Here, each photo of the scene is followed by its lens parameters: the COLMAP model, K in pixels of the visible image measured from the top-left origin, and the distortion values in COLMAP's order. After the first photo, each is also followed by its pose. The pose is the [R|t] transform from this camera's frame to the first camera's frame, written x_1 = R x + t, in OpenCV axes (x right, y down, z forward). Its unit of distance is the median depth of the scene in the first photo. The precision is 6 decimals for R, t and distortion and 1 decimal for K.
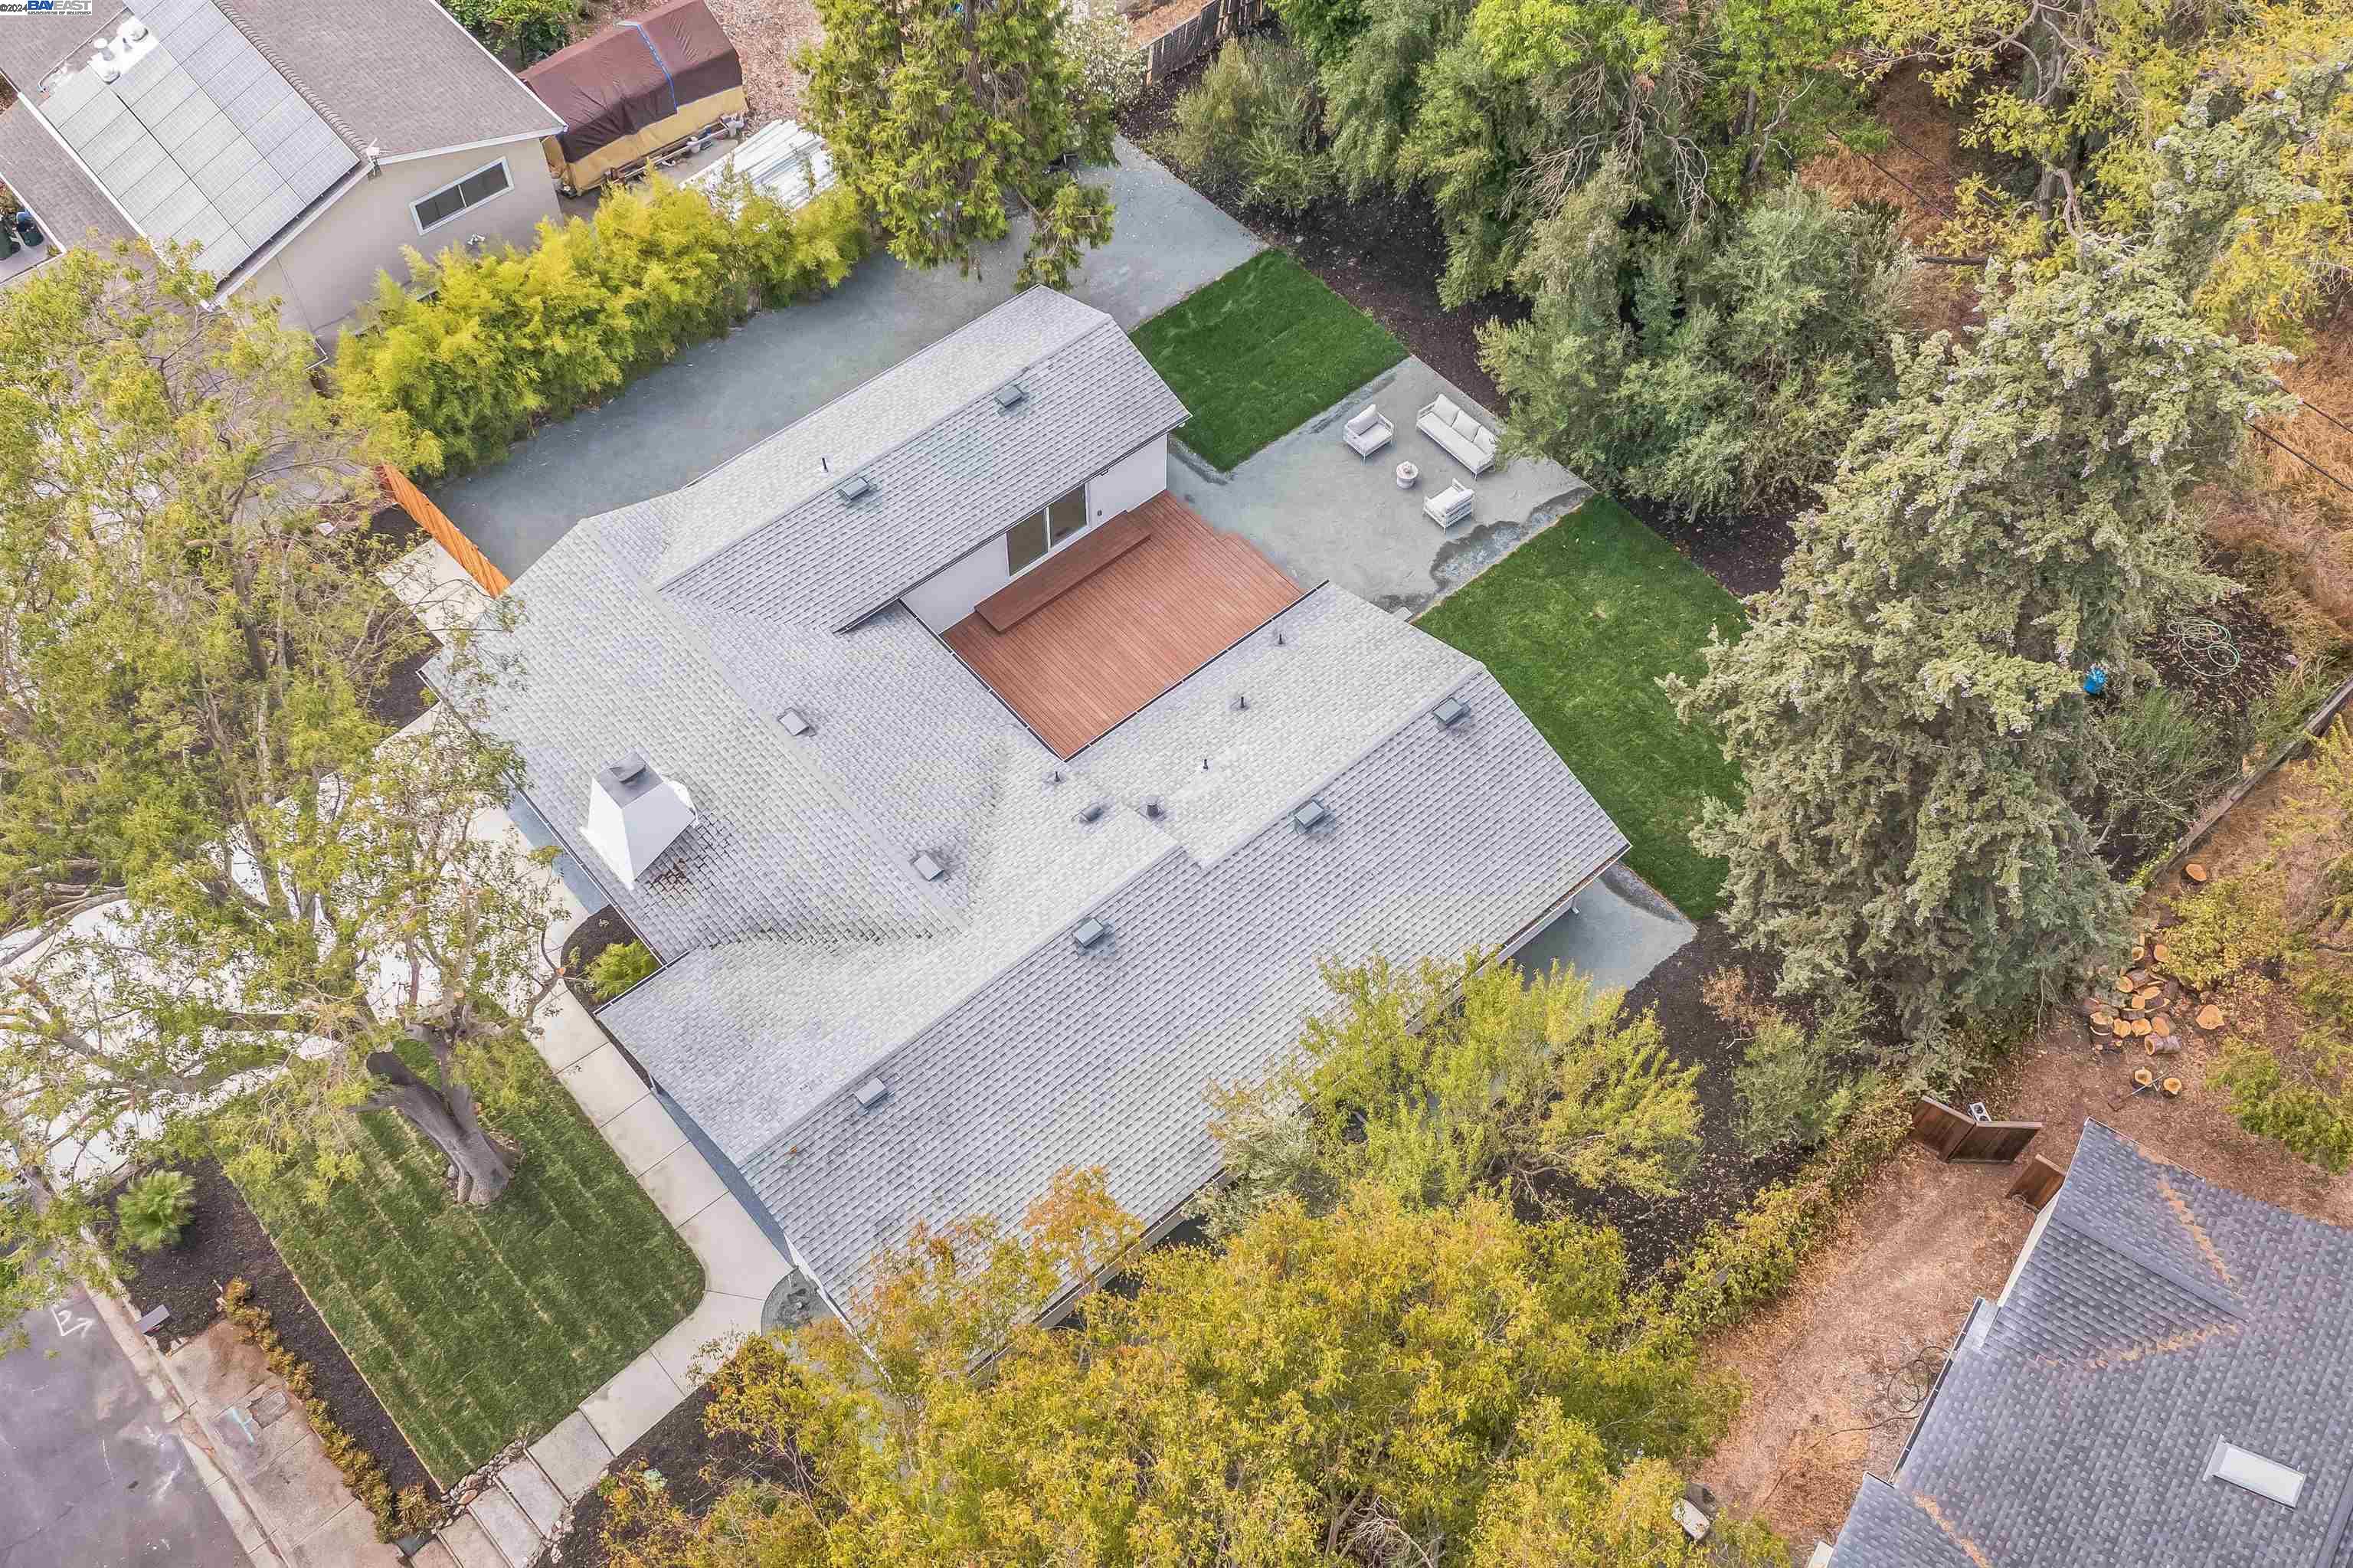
lens RADIAL K [[2207.3, 0, 1172.8], [0, 2207.3, 777.3], [0, 0, 1]] dist [-0.014103, 0.014036]
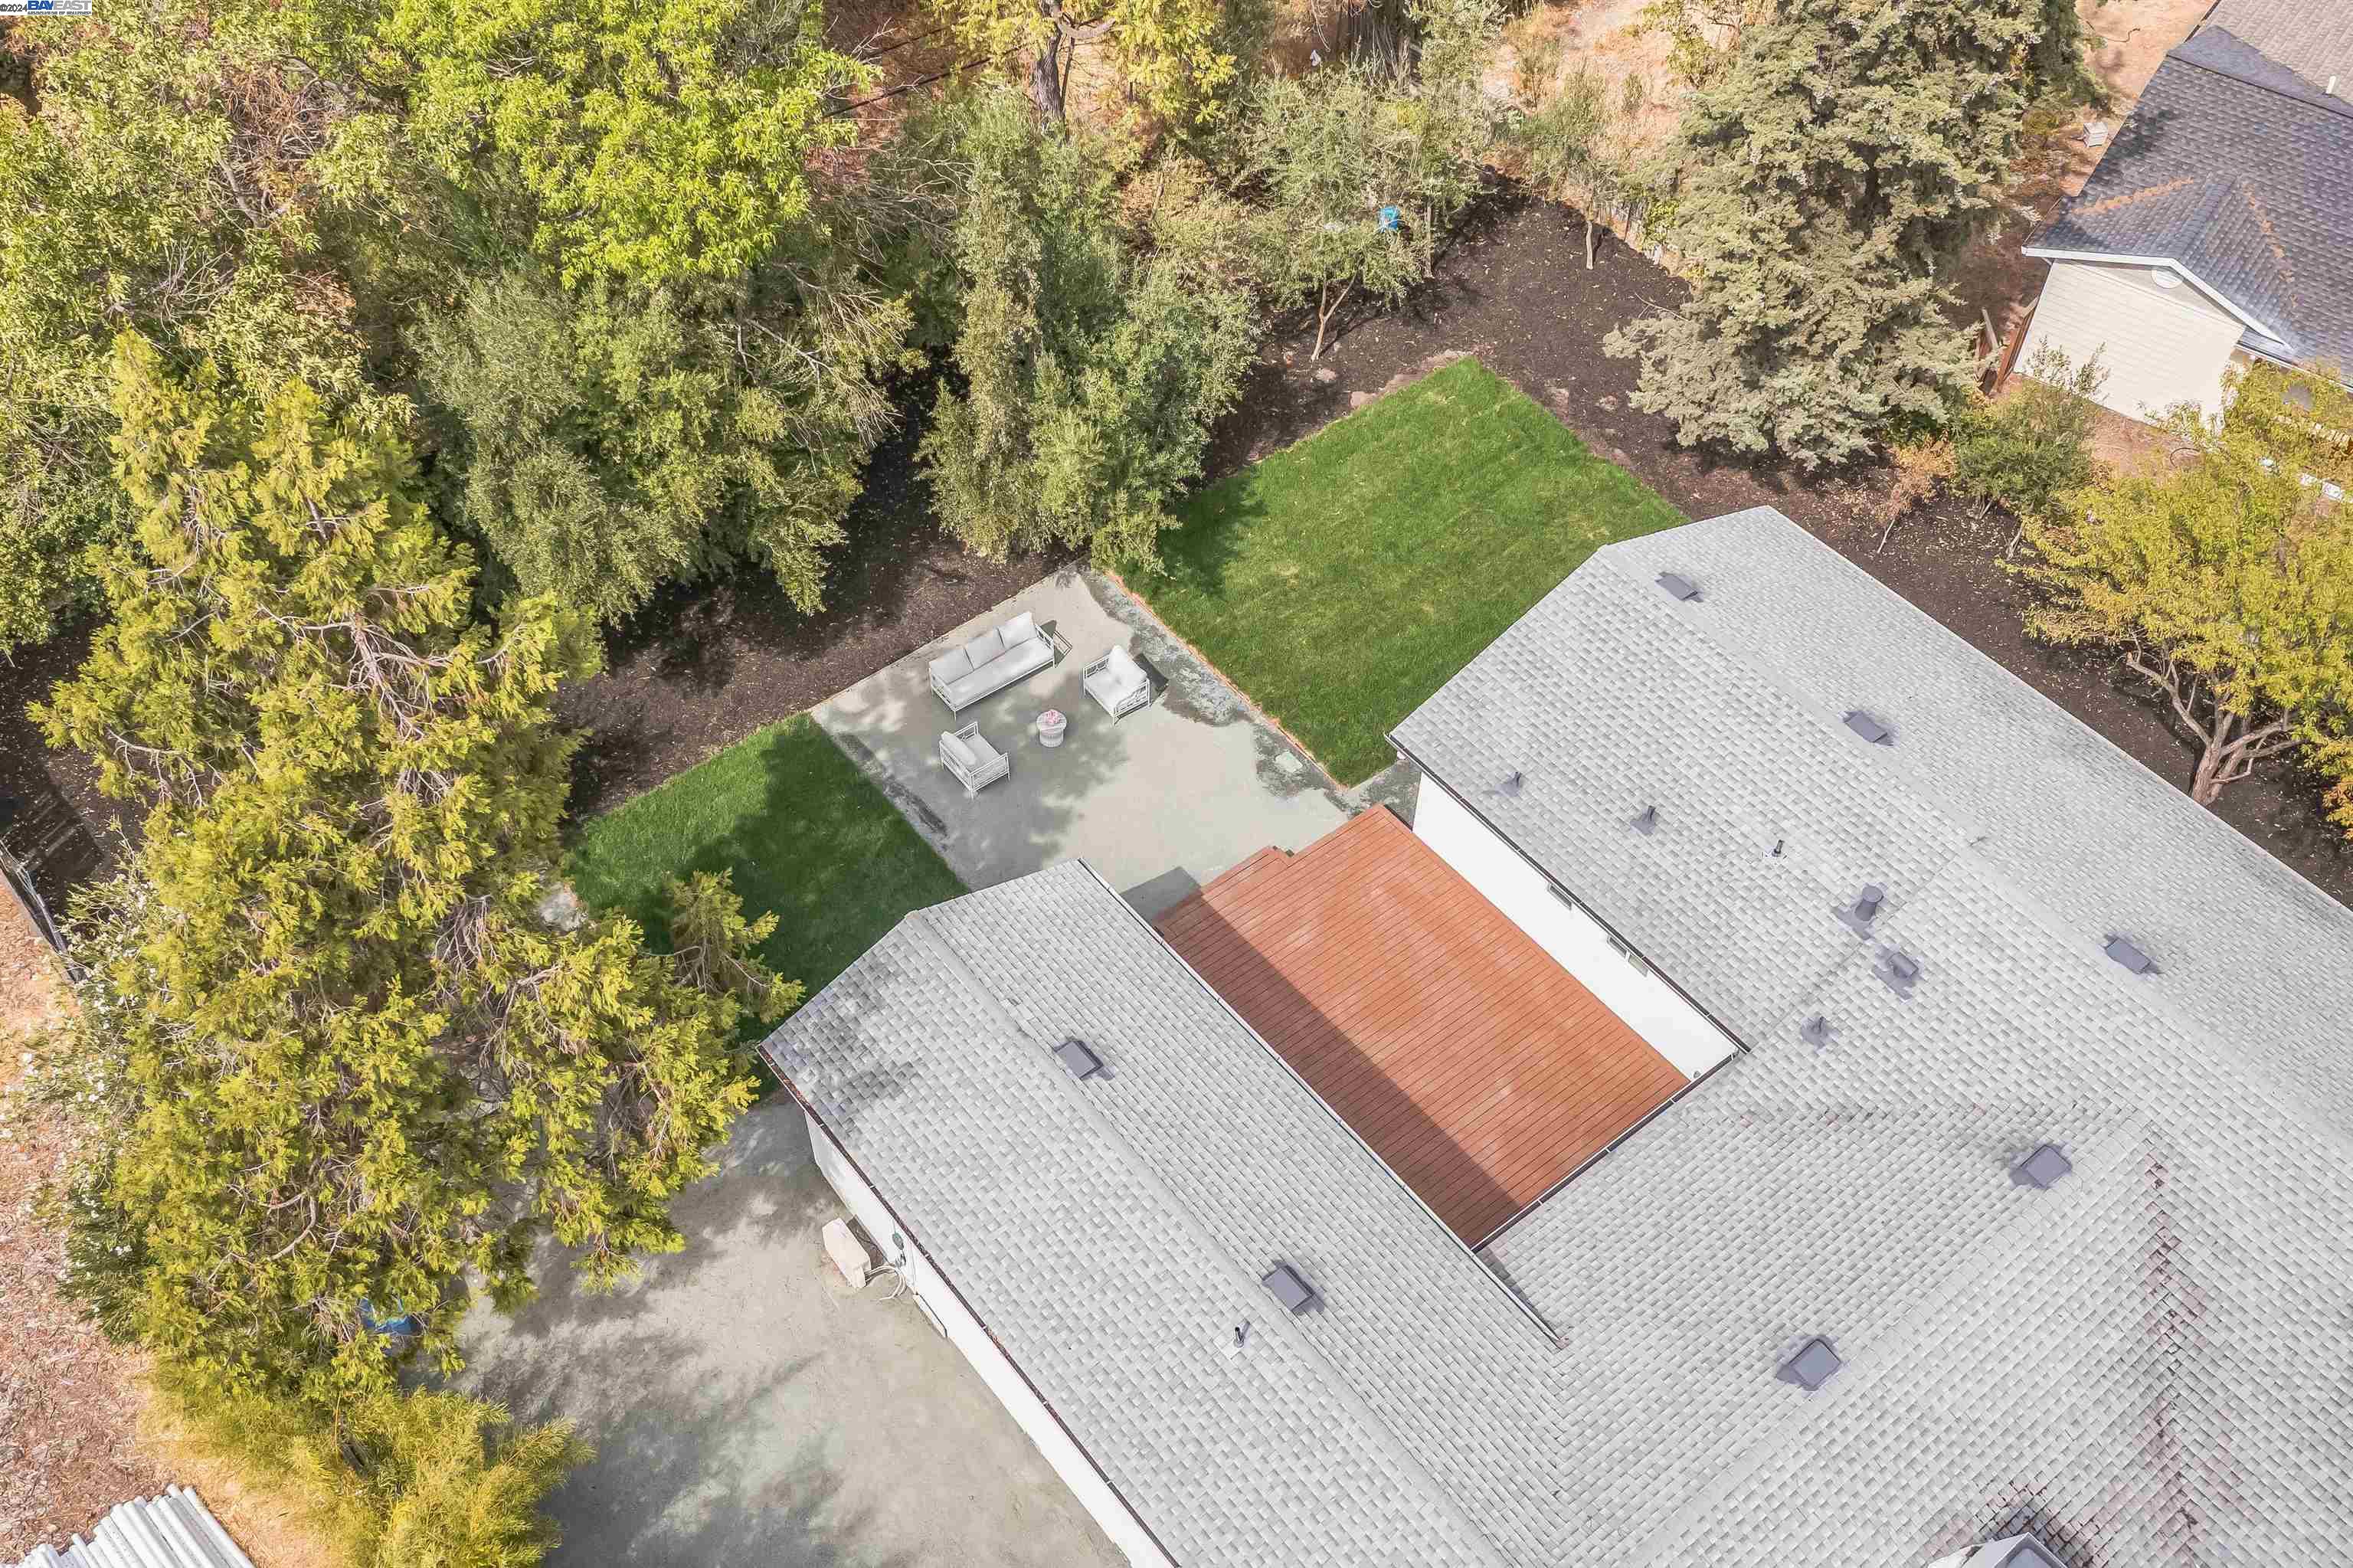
lens RADIAL K [[2207.3, 0, 1172.8], [0, 2207.3, 777.3], [0, 0, 1]] dist [-0.014103, 0.014036]
pose [[0.043014, -0.758087, 0.650733, -0.394618], [0.817626, 0.401015, 0.413128, -0.420509], [-0.574141, 0.514286, 0.637081, 0.566430]]
